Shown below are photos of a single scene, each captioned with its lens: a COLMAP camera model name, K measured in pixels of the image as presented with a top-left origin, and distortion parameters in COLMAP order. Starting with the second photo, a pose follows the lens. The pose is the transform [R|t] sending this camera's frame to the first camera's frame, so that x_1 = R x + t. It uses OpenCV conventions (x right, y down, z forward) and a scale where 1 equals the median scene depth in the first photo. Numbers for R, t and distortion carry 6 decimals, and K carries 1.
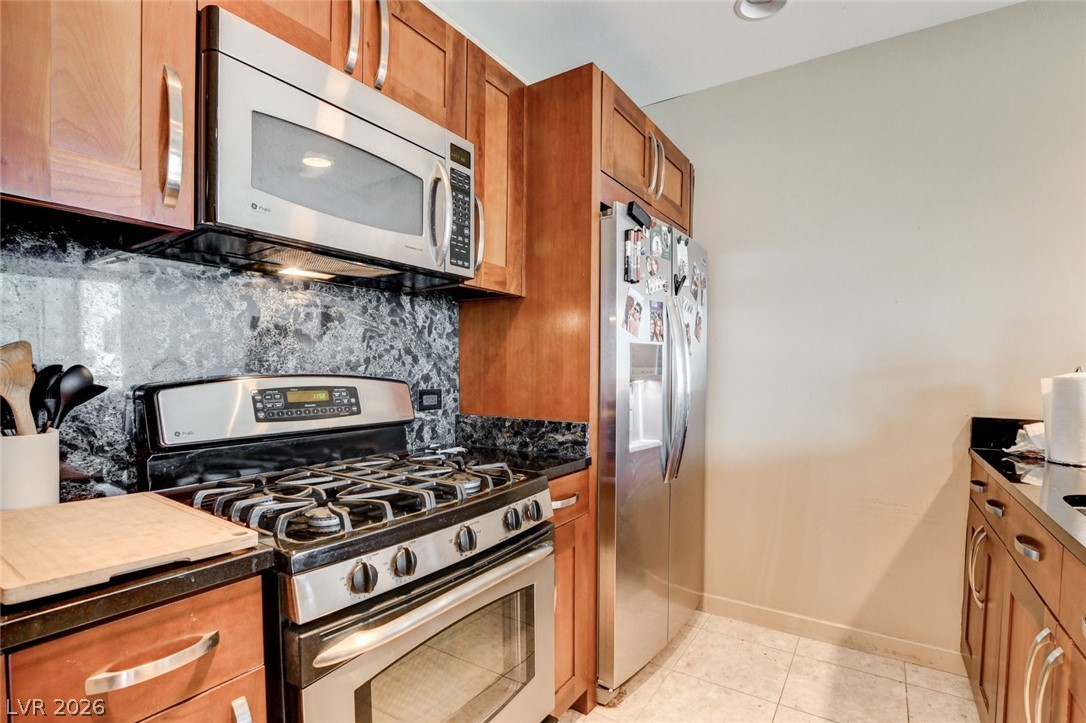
lens RADIAL K [[517.9, 0, 544.2], [0, 517.9, 388.7], [0, 0, 1]] dist [-0.037991, 0.007180]
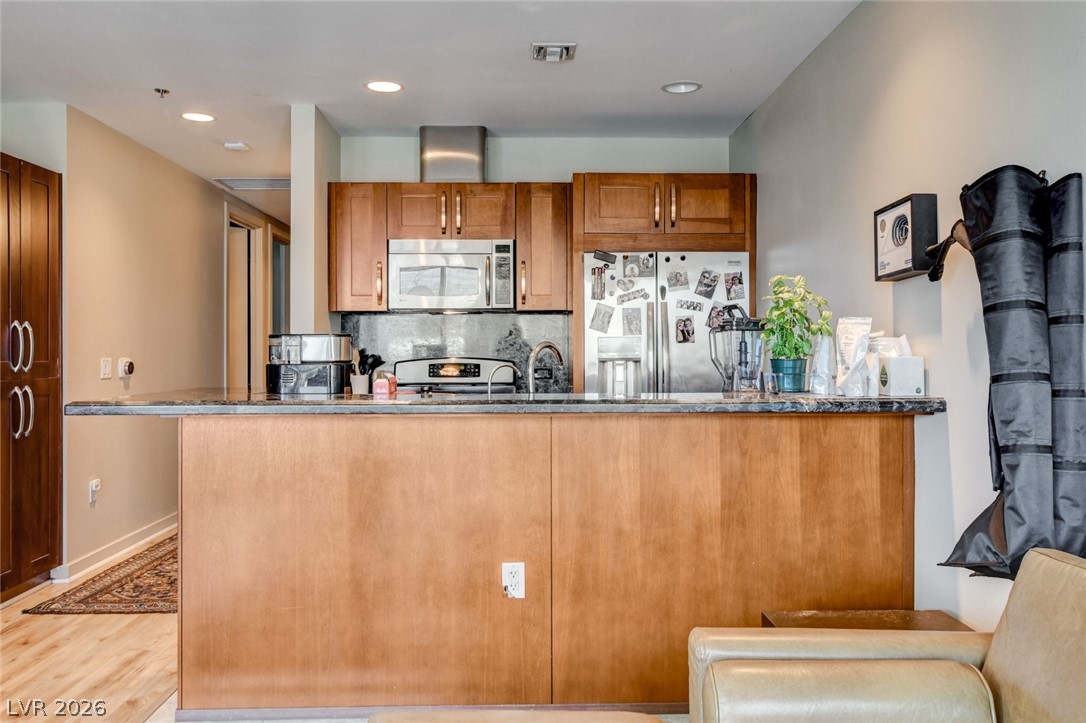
lens RADIAL K [[852.8, 0, 544.3], [0, 852.8, 349.0], [0, 0, 1]] dist [0.000456, 0.007298]
pose [[0.573138, -0.011840, -0.819374, 2.266938], [-0.023141, 0.999263, -0.030626, 0.031256], [0.819132, 0.036514, 0.572441, -0.650047]]
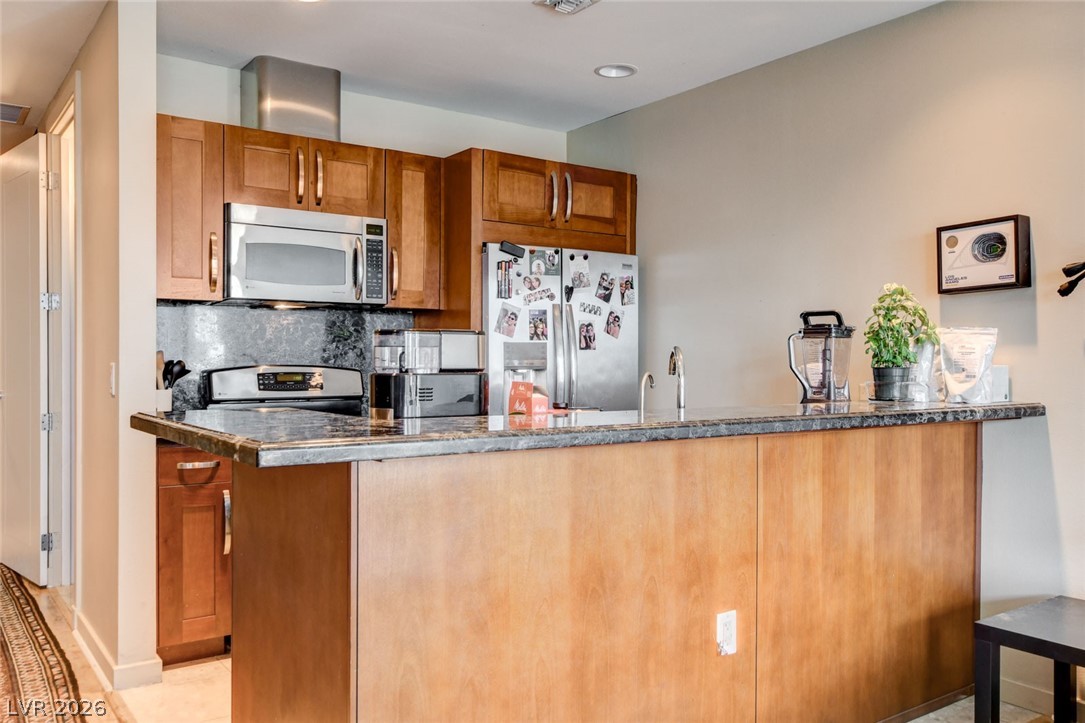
lens RADIAL K [[878.6, 0, 534.8], [0, 878.6, 365.6], [0, 0, 1]] dist [0.006876, 0.014157]
pose [[0.932709, -0.001220, -0.360629, 1.110638], [-0.010122, 0.999512, -0.029562, 0.043122], [0.360489, 0.031223, 0.932241, -1.178337]]
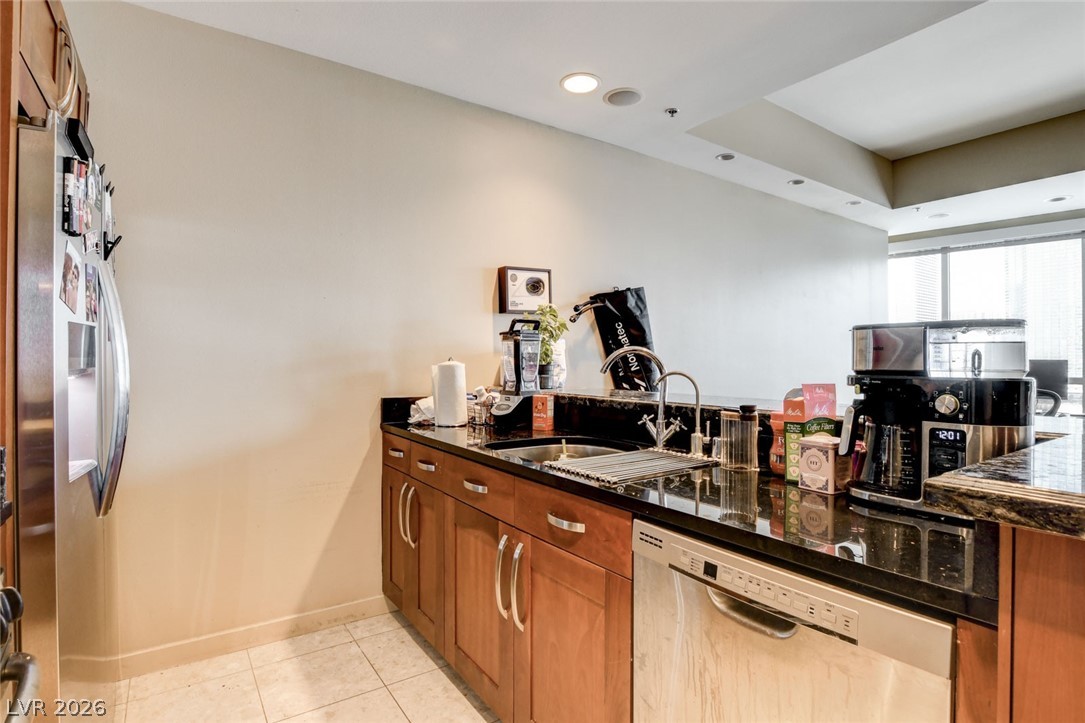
lens RADIAL K [[544.3, 0, 540.8], [0, 544.3, 357.4], [0, 0, 1]] dist [-0.028187, 0.001513]
pose [[0.378012, 0.000767, 0.925800, -0.254009], [0.035418, 0.999256, -0.015289, -0.009200], [-0.925123, 0.038570, 0.377704, 0.162362]]
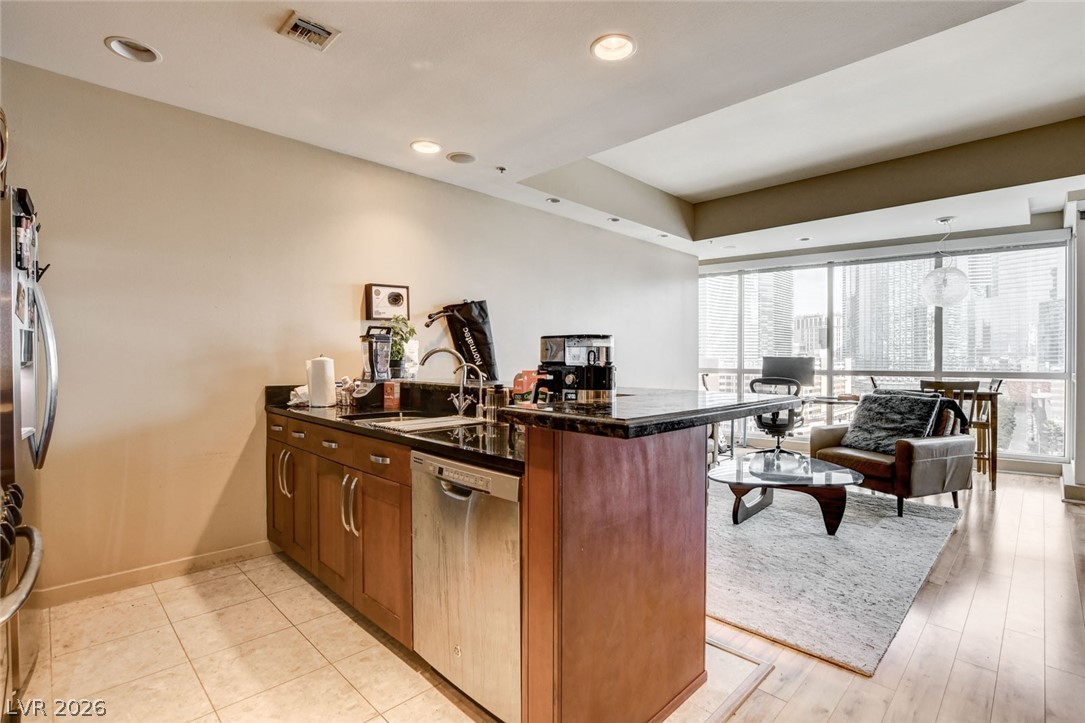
lens RADIAL K [[510.3, 0, 539.7], [0, 510.3, 360.3], [0, 0, 1]] dist [-0.028091, 0.005108]
pose [[0.207876, -0.009579, 0.978108, -0.571082], [0.036211, 0.999342, 0.002091, 0.004687], [-0.977485, 0.034984, 0.208086, -0.173131]]
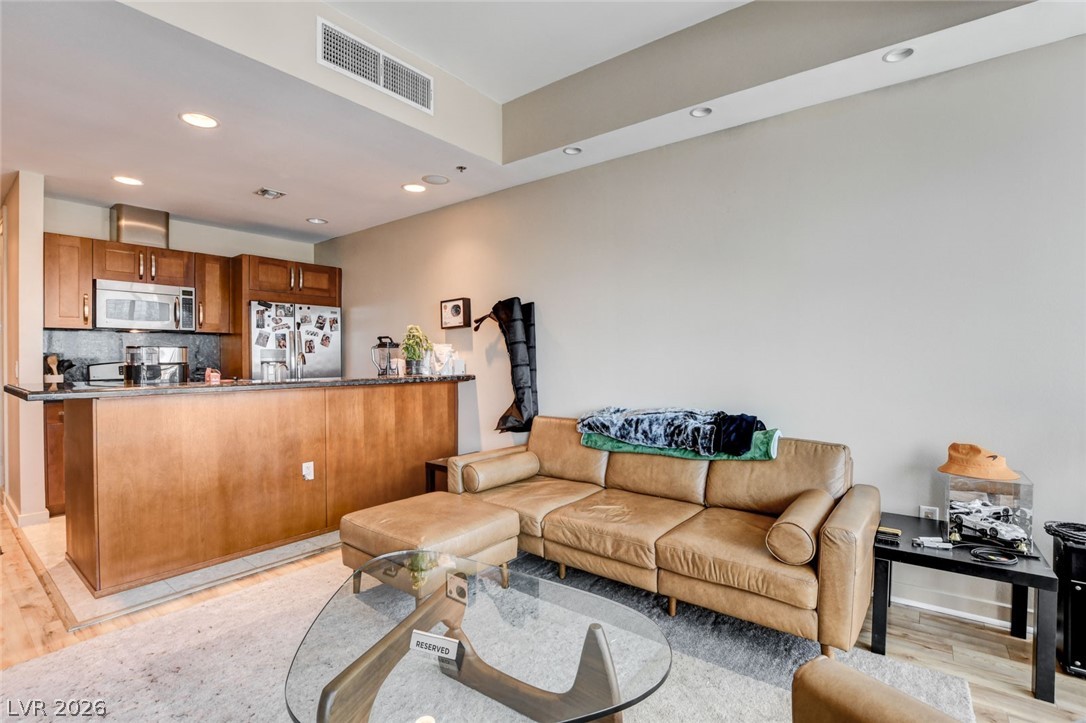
lens RADIAL K [[495.8, 0, 540.1], [0, 495.8, 359.9], [0, 0, 1]] dist [-0.036399, 0.005073]
pose [[0.996901, -0.009617, -0.078070, 1.928599], [0.007108, 0.999451, -0.032346, 0.065909], [0.078338, 0.031691, 0.996423, -1.567636]]
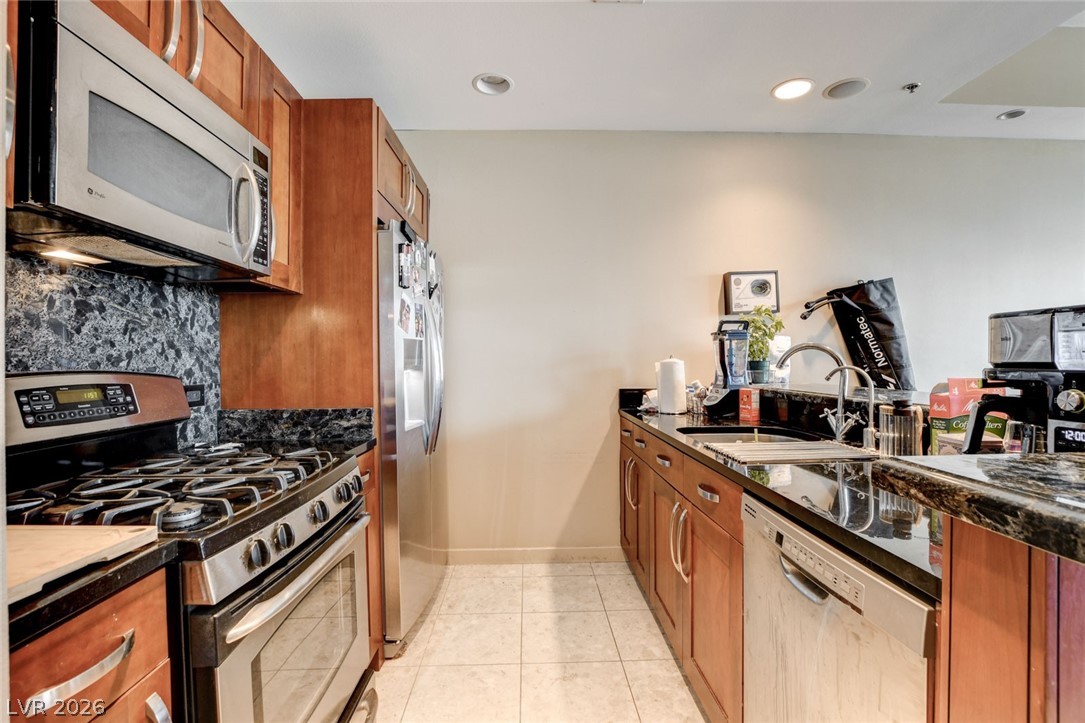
lens RADIAL K [[495.4, 0, 539.7], [0, 495.4, 359.9], [0, 0, 1]] dist [-0.036399, 0.005073]
pose [[0.821568, -0.012810, 0.569966, -0.227344], [0.035695, 0.998942, -0.029001, 0.004481], [-0.568992, 0.044171, 0.821156, -0.104995]]
